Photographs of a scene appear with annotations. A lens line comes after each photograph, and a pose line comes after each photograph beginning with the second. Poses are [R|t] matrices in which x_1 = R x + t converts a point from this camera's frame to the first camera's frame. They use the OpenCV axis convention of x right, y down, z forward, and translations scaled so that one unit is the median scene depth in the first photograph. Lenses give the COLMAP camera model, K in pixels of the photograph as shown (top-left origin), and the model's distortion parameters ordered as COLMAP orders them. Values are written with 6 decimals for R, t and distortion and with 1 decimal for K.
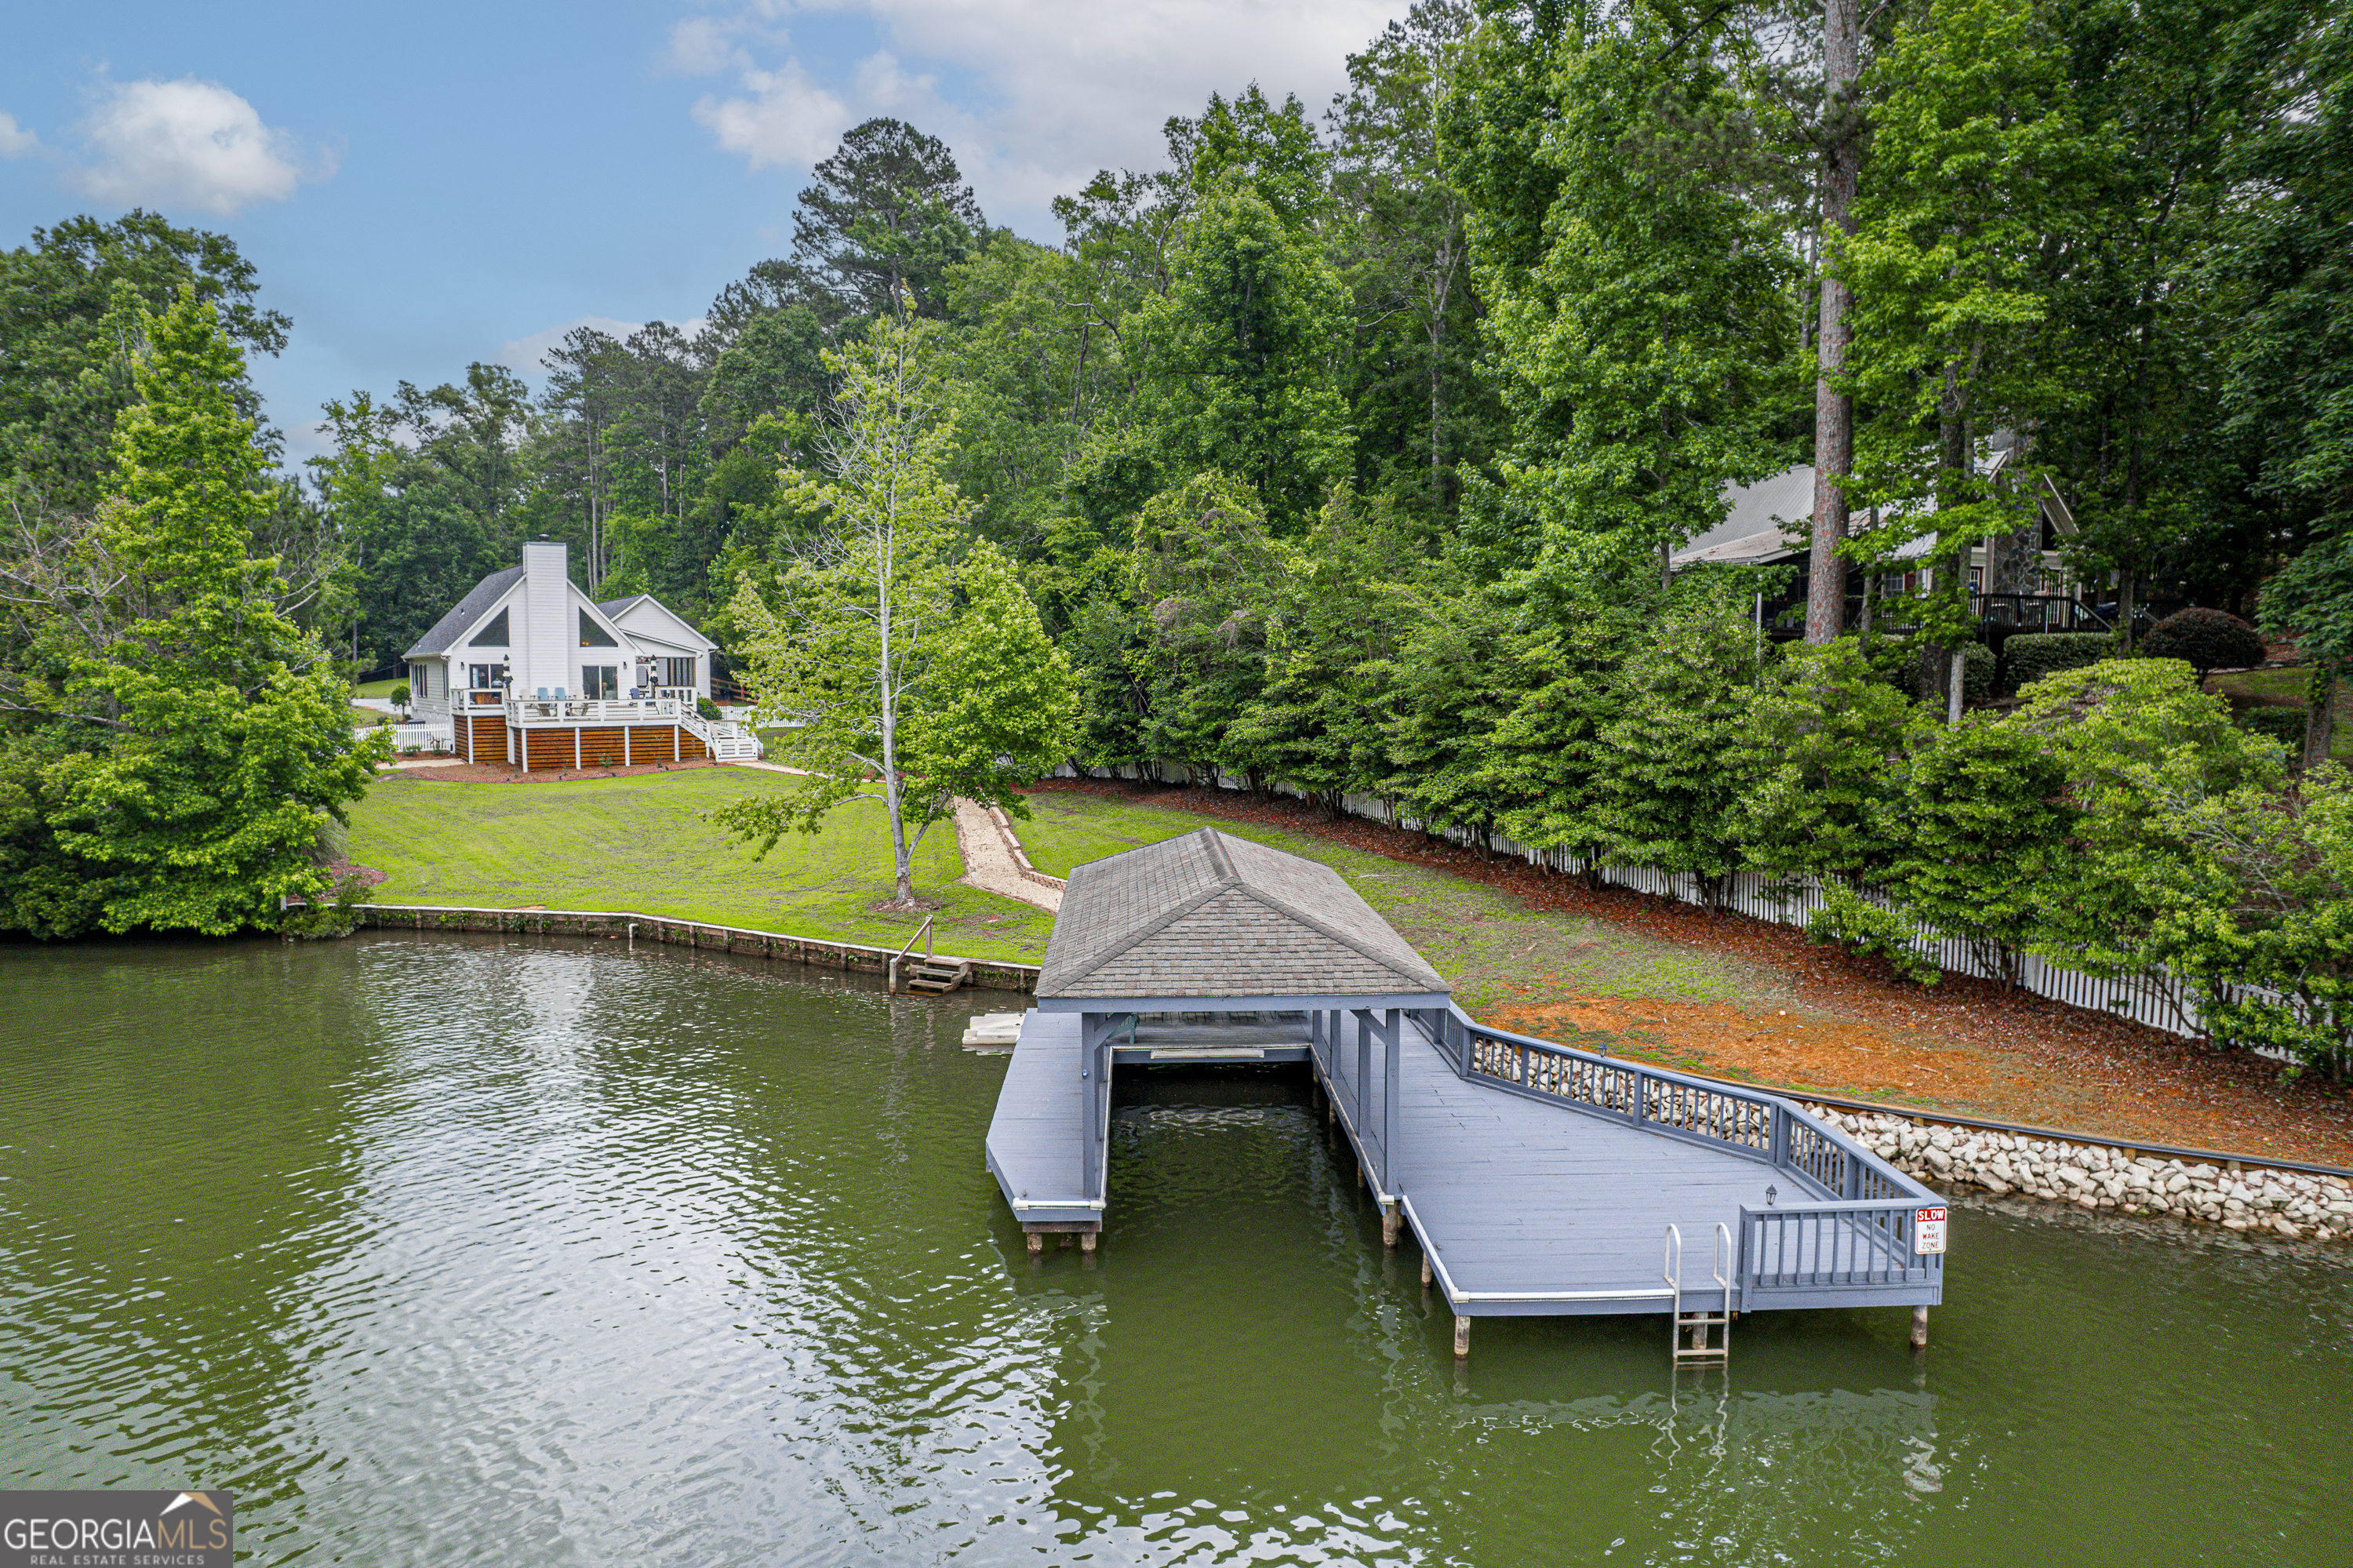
lens RADIAL K [[1507.1, 0, 1174.1], [0, 1507.1, 775.2], [0, 0, 1]] dist [-0.070537, 0.047528]
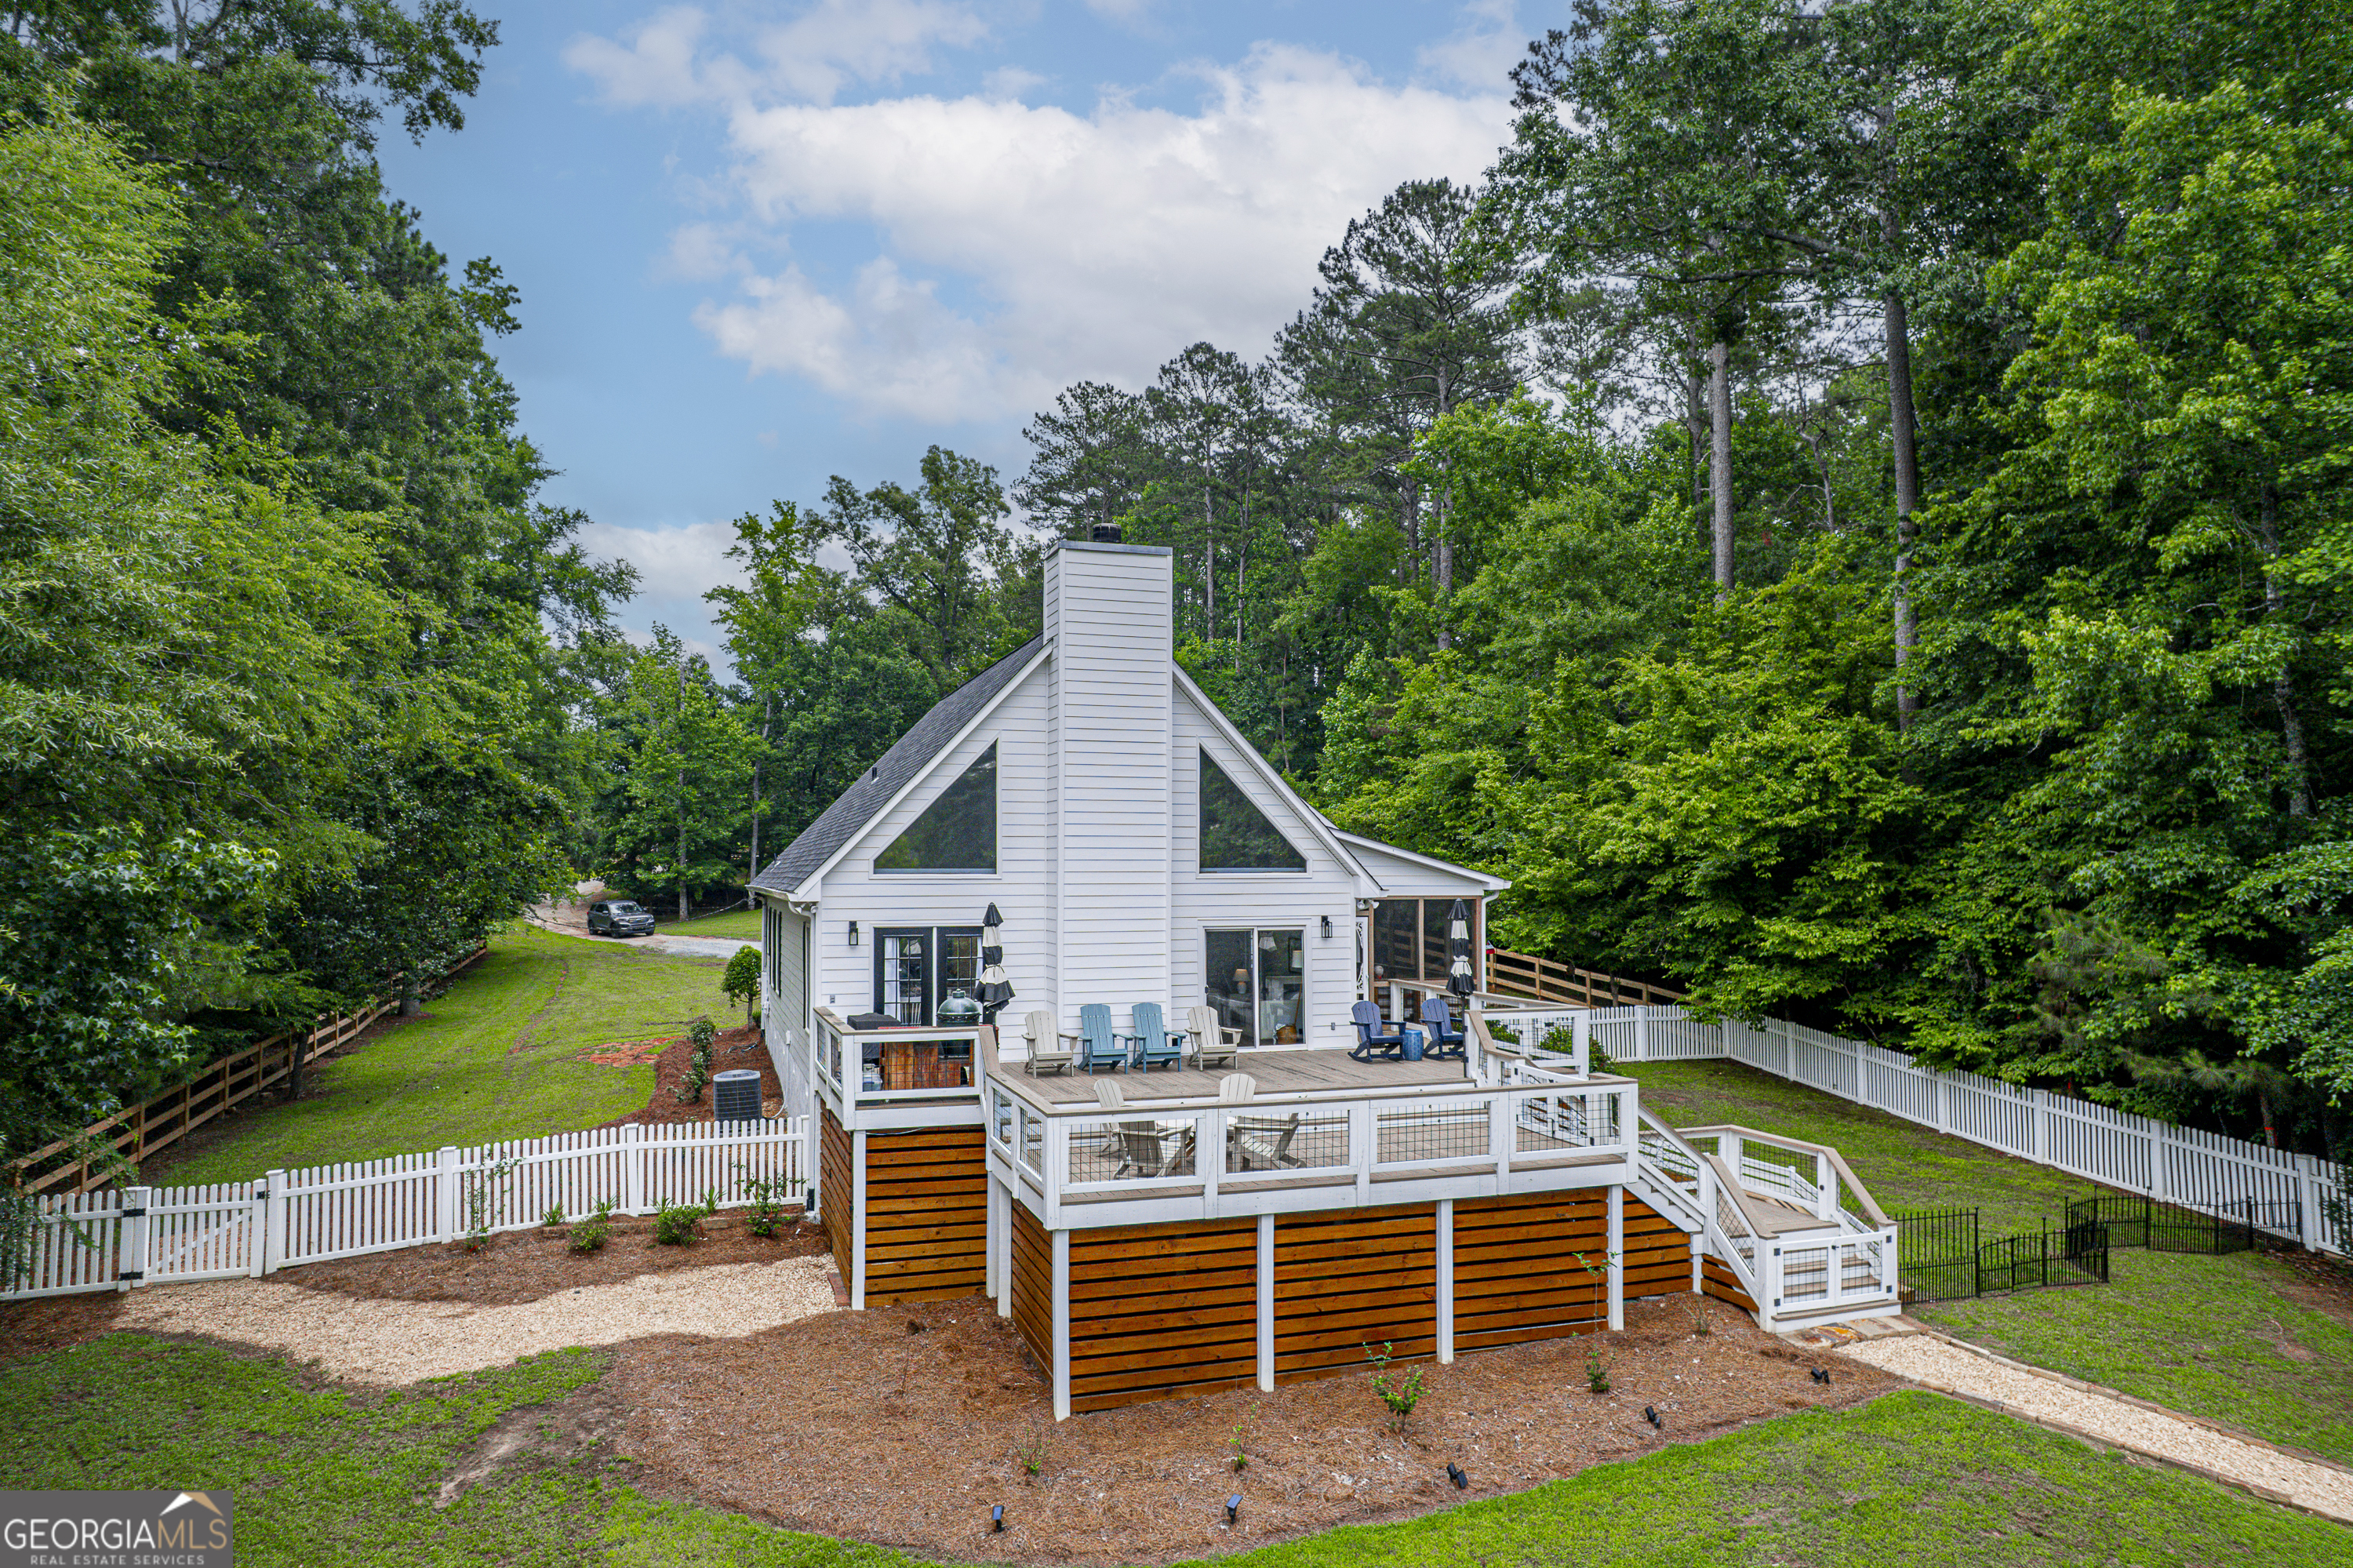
lens RADIAL K [[1507.1, 0, 1175.8], [0, 1507.1, 793.9], [0, 0, 1]] dist [-0.070537, 0.047528]
pose [[0.962813, -0.012056, -0.269900, -0.312006], [-0.021036, 0.992626, -0.119379, -0.063113], [0.269349, 0.120618, 0.955459, 0.678047]]
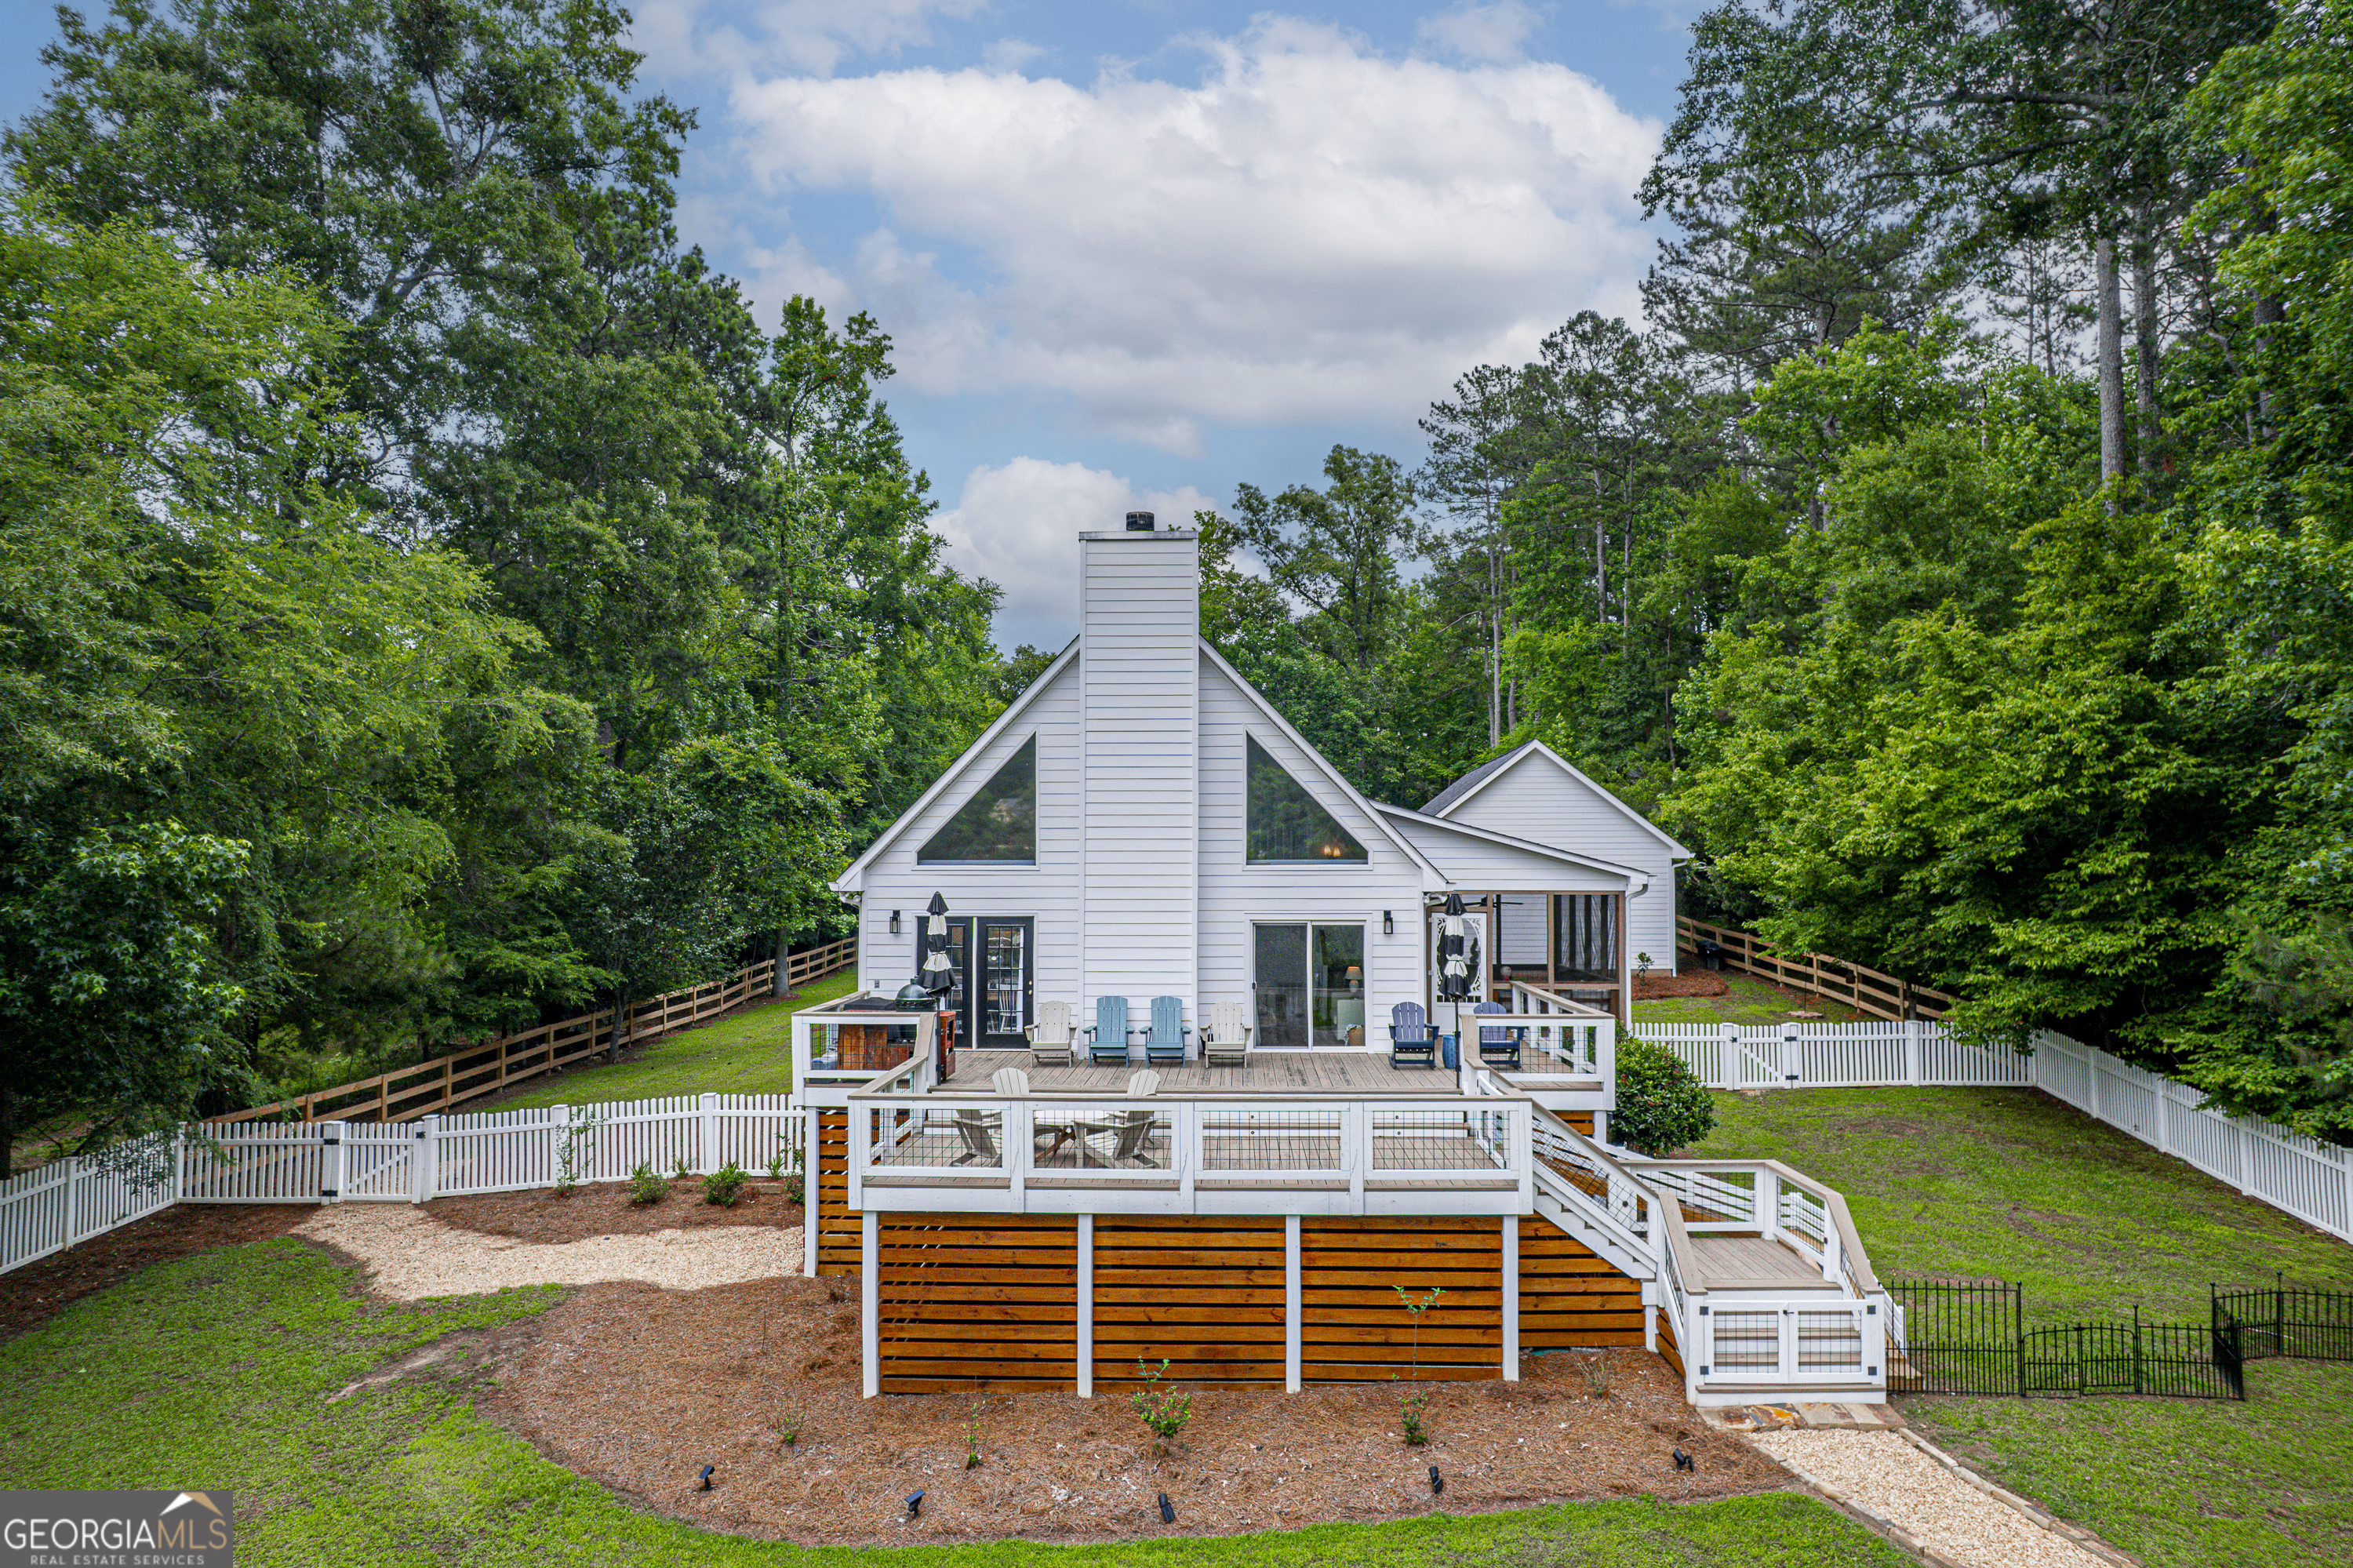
lens RADIAL K [[1507.1, 0, 1174.3], [0, 1507.1, 794.6], [0, 0, 1]] dist [-0.070537, 0.047528]
pose [[0.810602, -0.027015, -0.584973, -0.224185], [-0.044471, 0.993211, -0.107492, -0.065145], [0.583906, 0.113148, 0.803898, 0.728510]]
